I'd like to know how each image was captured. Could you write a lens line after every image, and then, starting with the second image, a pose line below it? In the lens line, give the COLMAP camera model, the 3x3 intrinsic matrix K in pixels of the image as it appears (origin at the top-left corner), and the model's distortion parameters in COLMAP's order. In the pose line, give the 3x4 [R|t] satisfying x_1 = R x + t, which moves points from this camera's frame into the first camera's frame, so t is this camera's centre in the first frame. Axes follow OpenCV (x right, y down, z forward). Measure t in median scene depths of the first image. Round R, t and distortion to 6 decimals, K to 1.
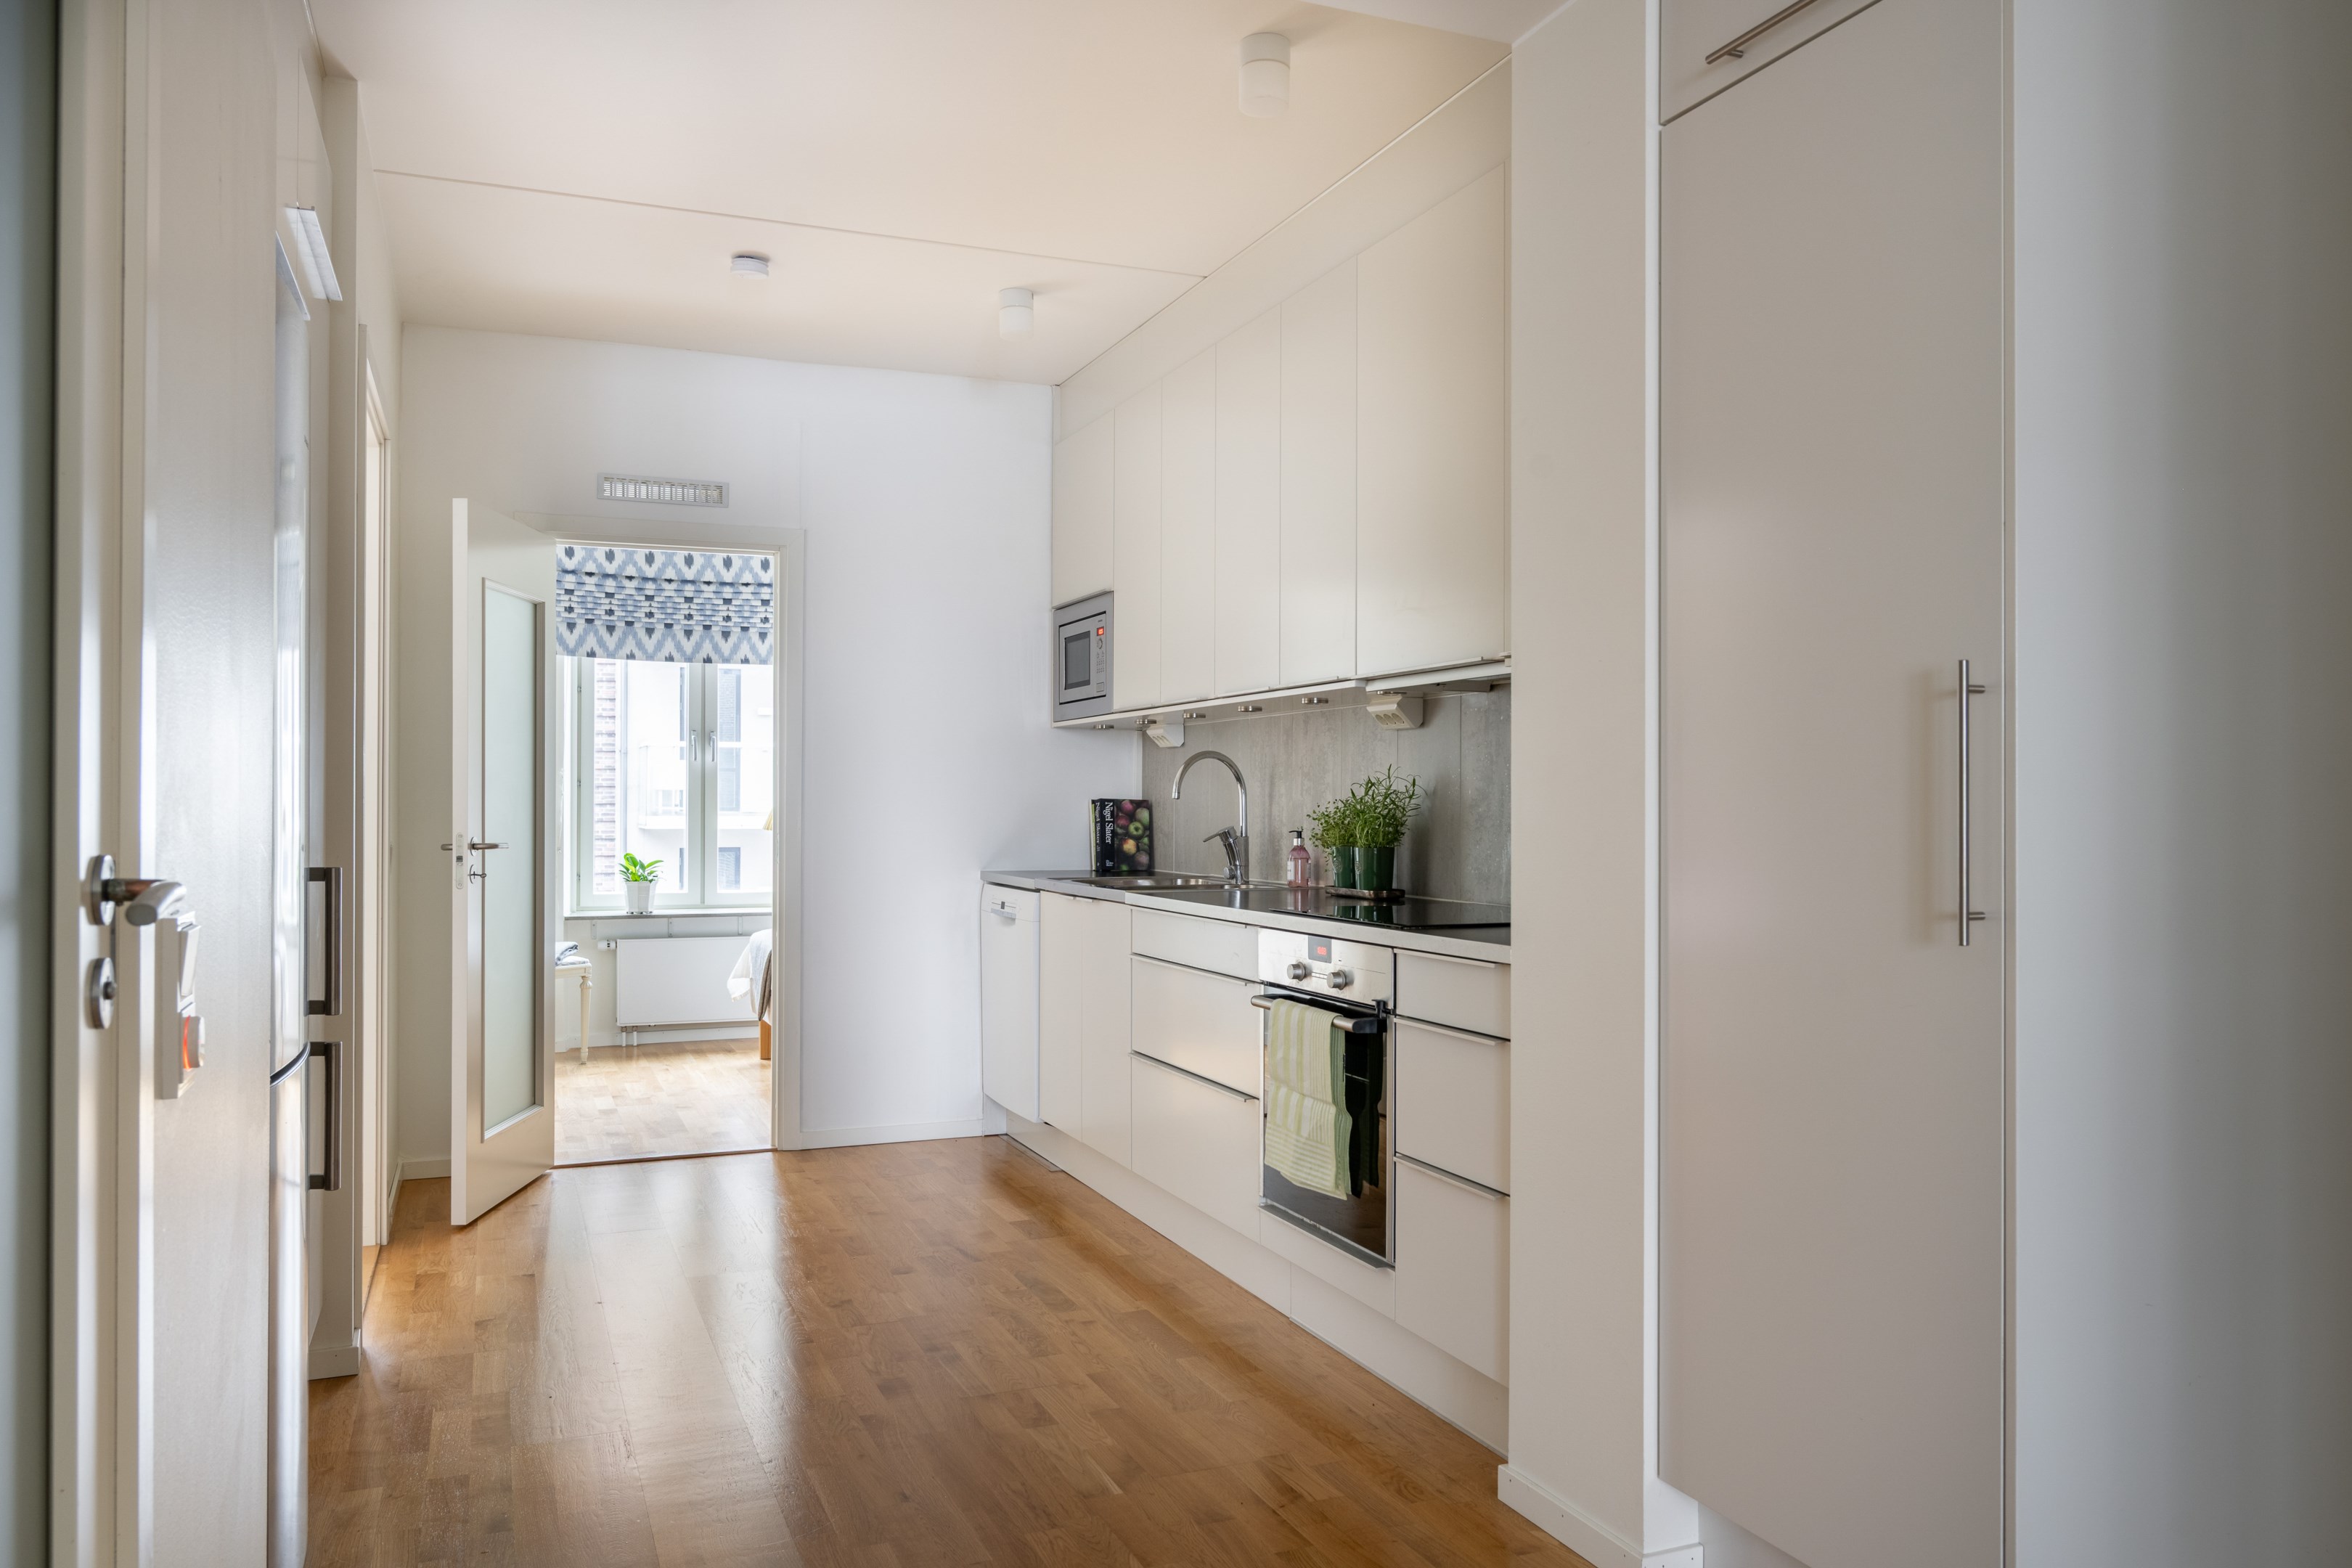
lens RADIAL K [[1690.2, 0, 1182.0], [0, 1690.2, 802.7], [0, 0, 1]] dist [-0.003775, -0.001836]
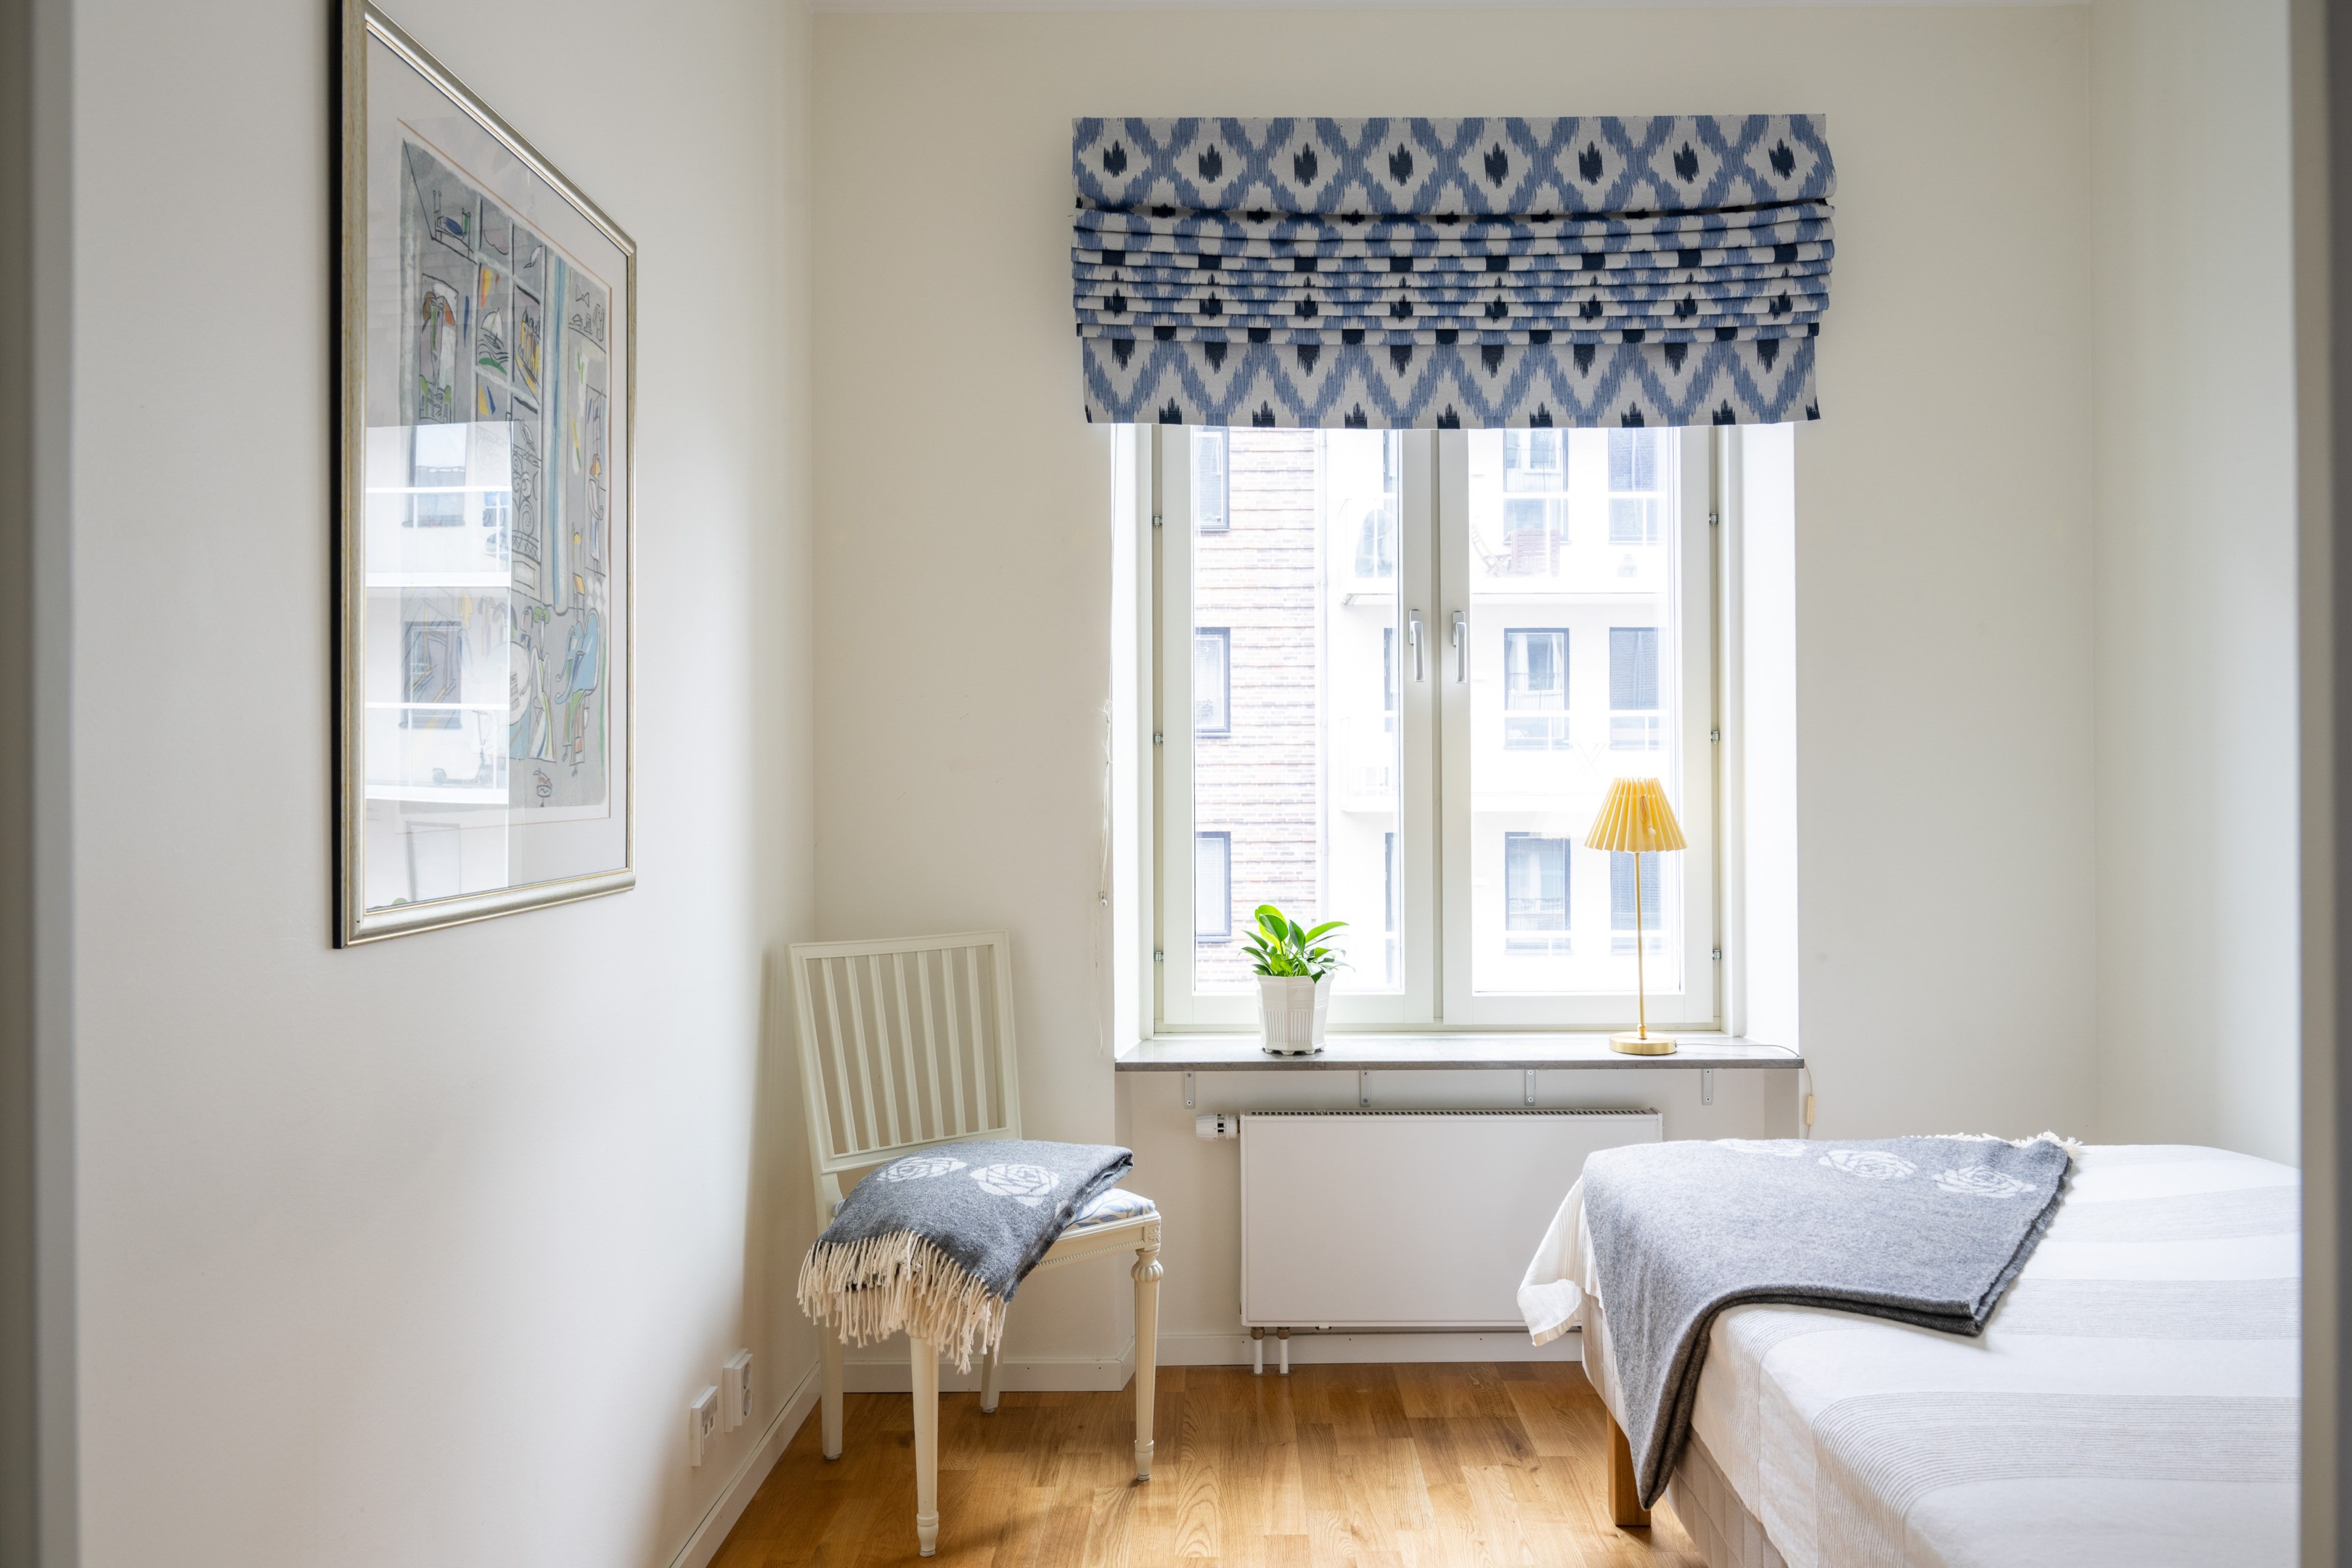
lens RADIAL K [[1646.1, 0, 1233.2], [0, 1646.1, 781.5], [0, 0, 1]] dist [-0.006634, 0.003427]
pose [[0.928274, -0.008344, -0.371803, -0.254252], [0.008733, 0.999962, -0.000636, 0.000031], [0.371794, -0.002657, 0.928312, 0.856604]]
